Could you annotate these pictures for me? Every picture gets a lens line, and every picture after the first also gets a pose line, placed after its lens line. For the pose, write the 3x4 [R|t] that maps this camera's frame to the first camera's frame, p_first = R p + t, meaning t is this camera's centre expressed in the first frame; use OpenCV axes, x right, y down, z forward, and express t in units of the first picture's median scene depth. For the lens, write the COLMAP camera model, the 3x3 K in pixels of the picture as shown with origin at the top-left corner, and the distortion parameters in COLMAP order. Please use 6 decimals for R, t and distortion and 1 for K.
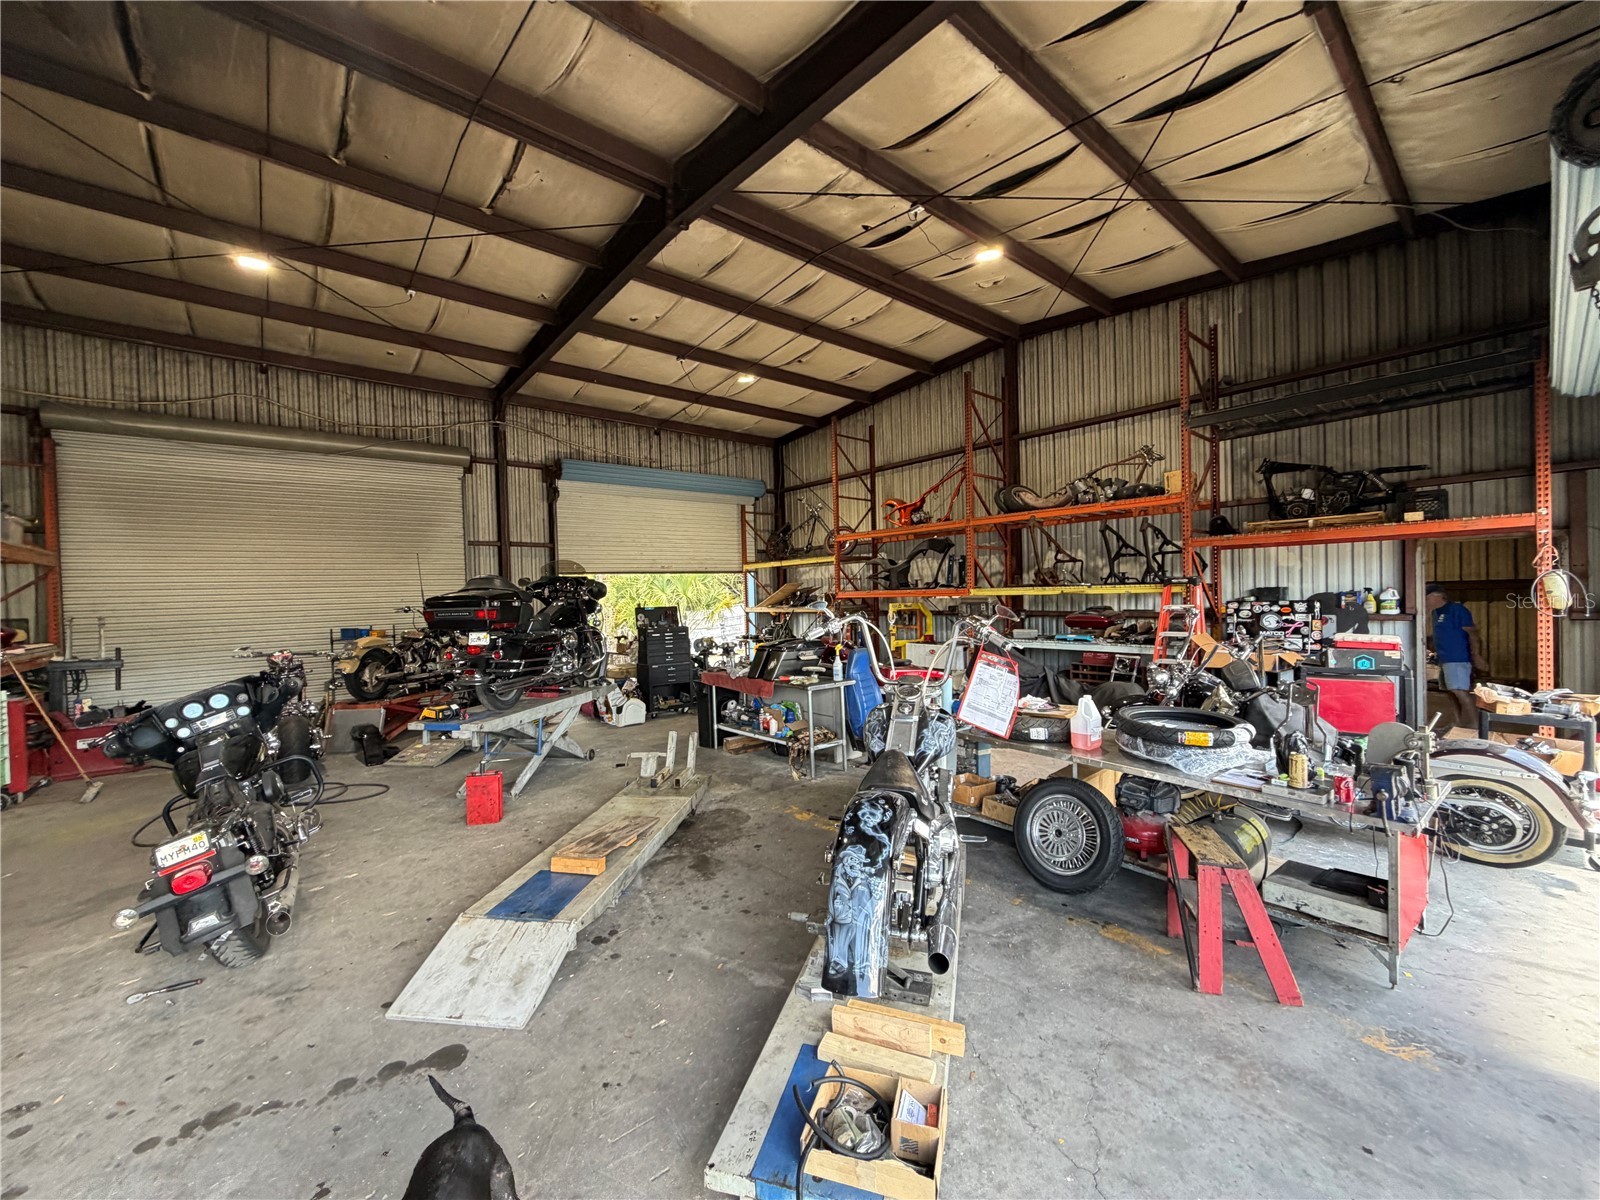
lens RADIAL K [[635.5, 0, 797.0], [0, 635.5, 603.7], [0, 0, 1]] dist [0.002845, -0.001010]
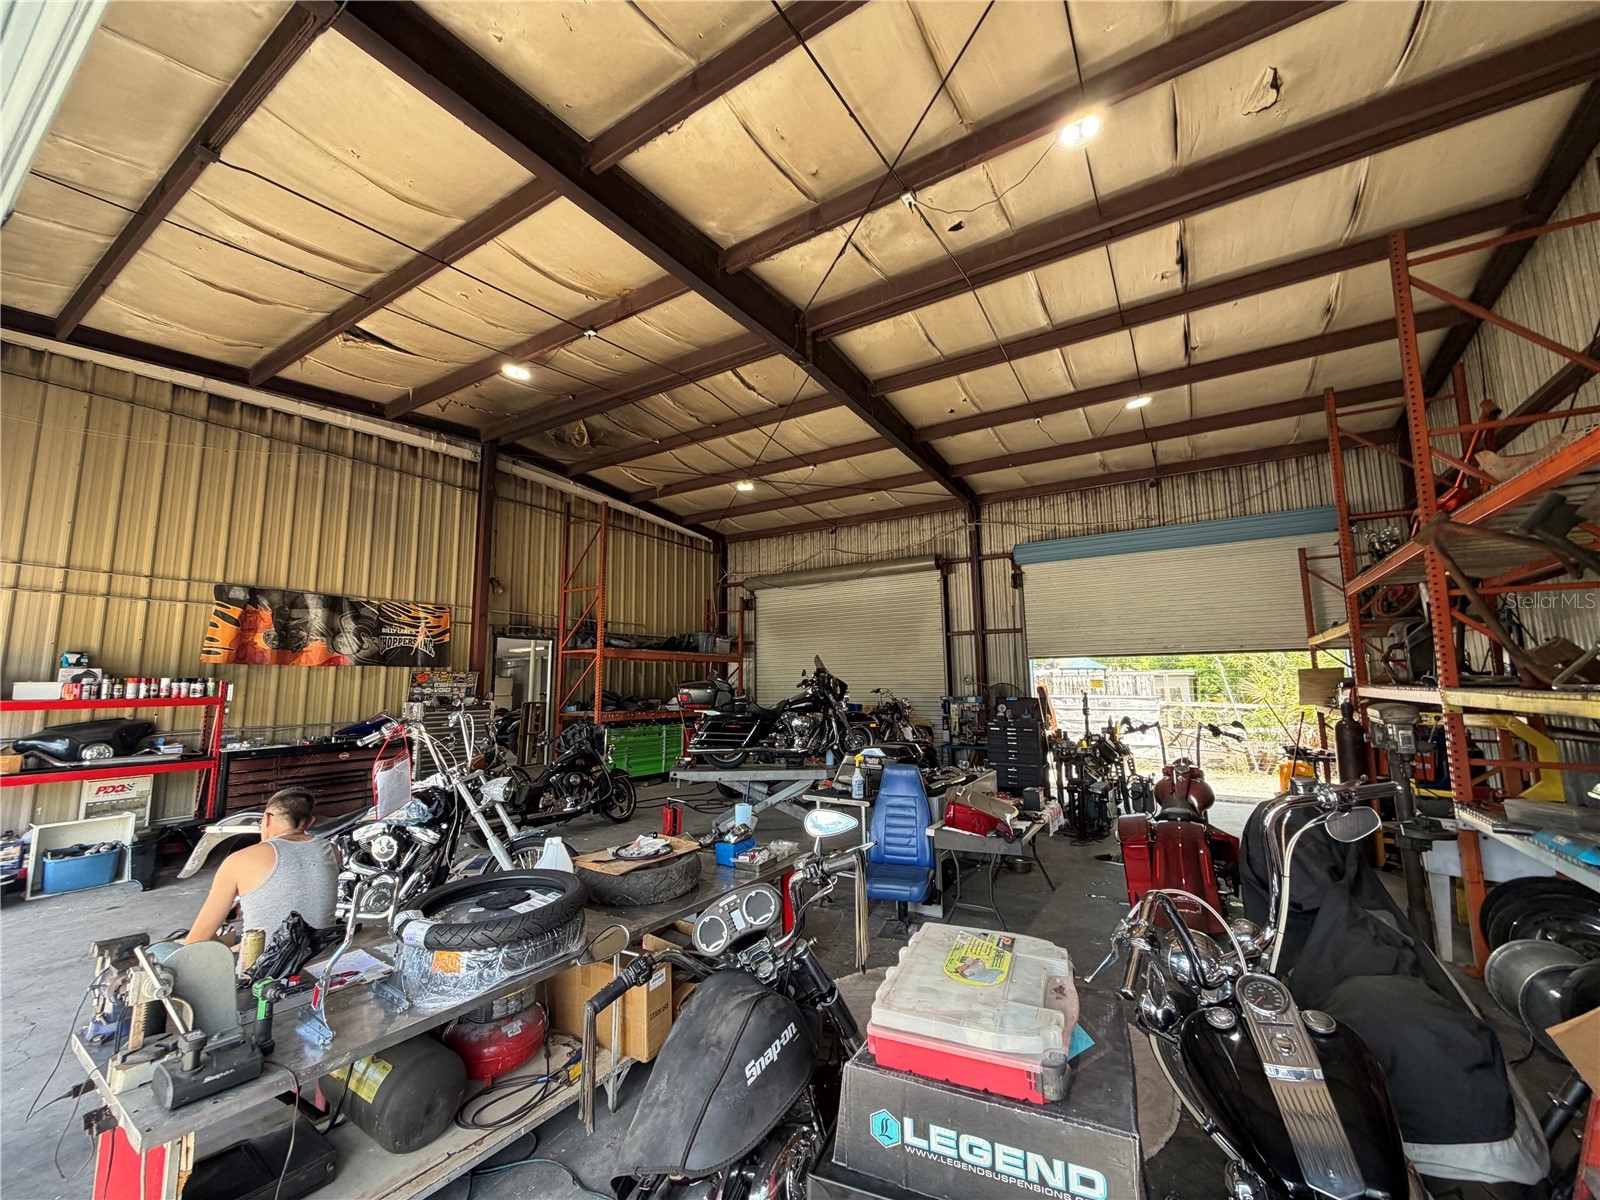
lens RADIAL K [[635.5, 0, 800.9], [0, 635.5, 596.4], [0, 0, 1]] dist [0.002845, -0.001010]
pose [[0.318023, -0.114686, -0.941121, 0.492668], [-0.018097, 0.991741, -0.126970, -0.011078], [0.947910, 0.057410, 0.313321, 0.380225]]
